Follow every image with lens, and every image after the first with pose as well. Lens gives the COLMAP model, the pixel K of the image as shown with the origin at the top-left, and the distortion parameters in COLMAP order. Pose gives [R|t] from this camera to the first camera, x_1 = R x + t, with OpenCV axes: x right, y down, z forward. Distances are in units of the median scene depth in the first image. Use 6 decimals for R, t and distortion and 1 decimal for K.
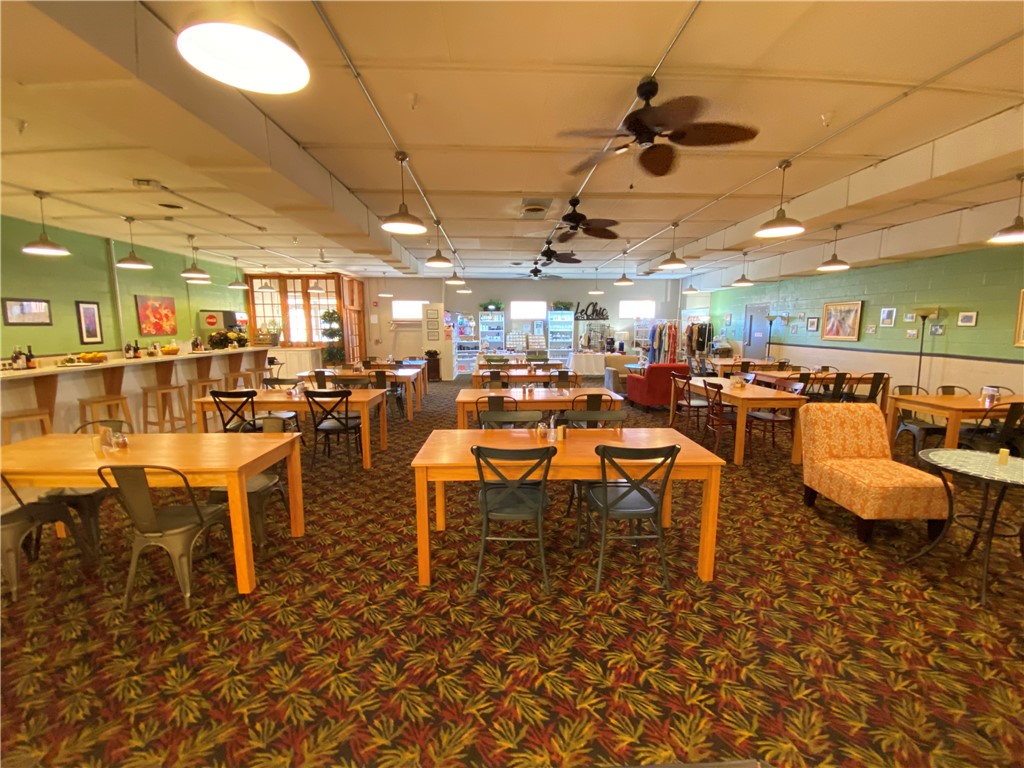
lens RADIAL K [[424.3, 0, 520.6], [0, 424.3, 386.6], [0, 0, 1]] dist [0.002820, -0.010260]
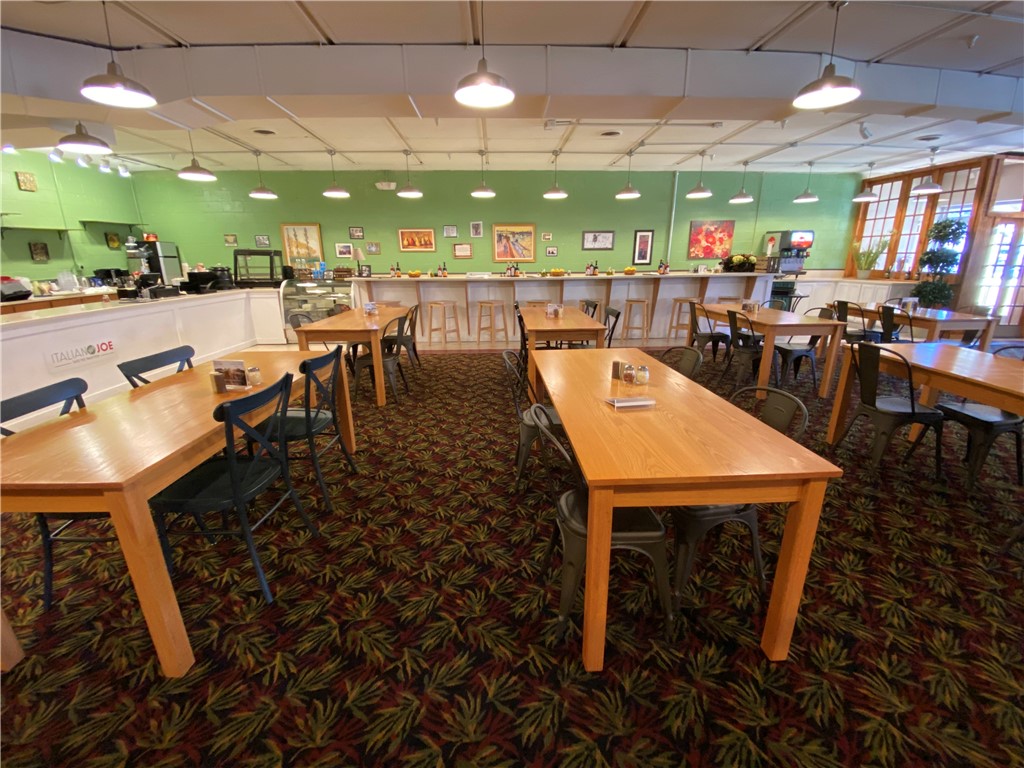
lens RADIAL K [[424.3, 0, 520.2], [0, 424.3, 381.8], [0, 0, 1]] dist [0.002820, -0.010260]
pose [[-0.005769, 0.280339, -0.959884, 0.478878], [-0.131410, 0.951363, 0.278640, -0.110719], [0.991311, 0.127746, 0.031351, 0.958961]]
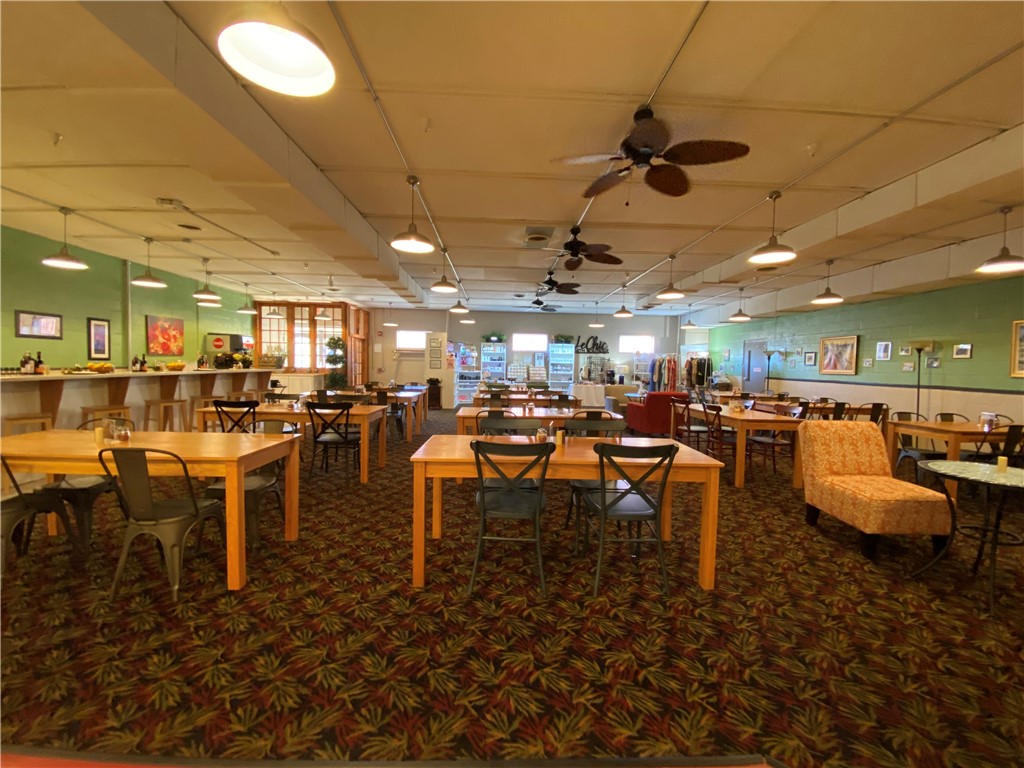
lens RADIAL K [[424.3, 0, 520.3], [0, 424.3, 386.0], [0, 0, 1]] dist [0.002820, -0.010260]
pose [[0.999792, 0.020204, -0.002726, 0.000652], [-0.020368, 0.995636, -0.091072, 0.048915], [0.000875, 0.091109, 0.995841, -0.007129]]
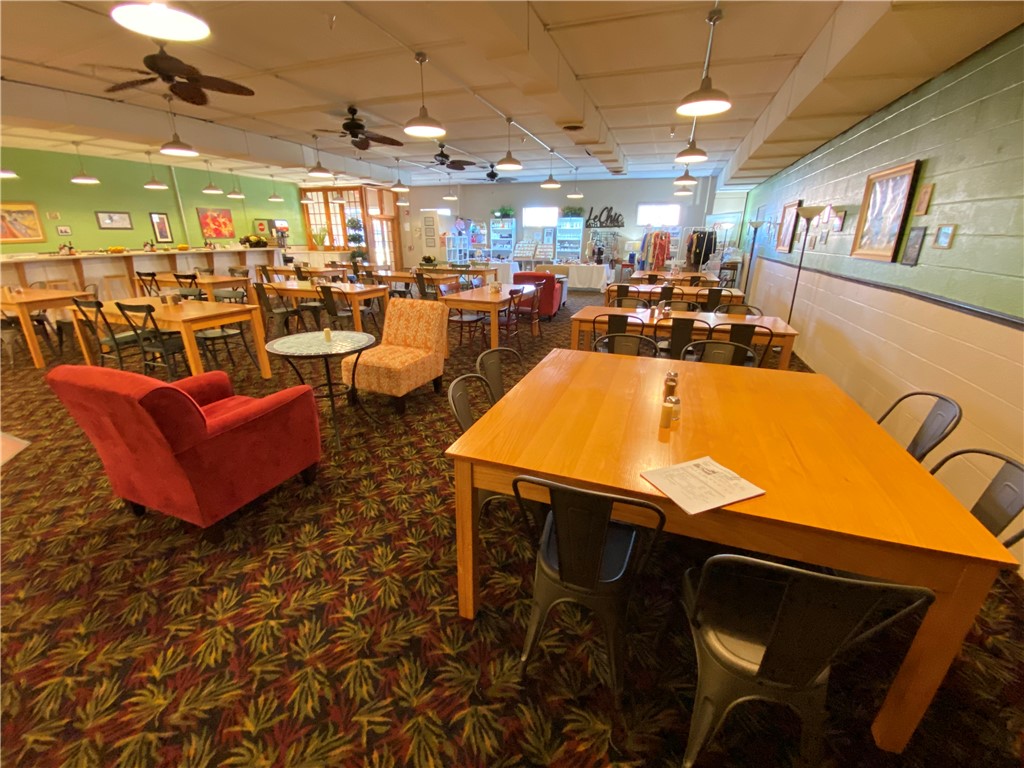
lens RADIAL K [[424.3, 0, 517.0], [0, 424.3, 390.0], [0, 0, 1]] dist [0.002820, -0.010260]
pose [[0.915392, 0.143431, -0.376144, 1.152612], [-0.064843, 0.974707, 0.213872, 0.008566], [0.397307, -0.171387, 0.901540, 0.079553]]
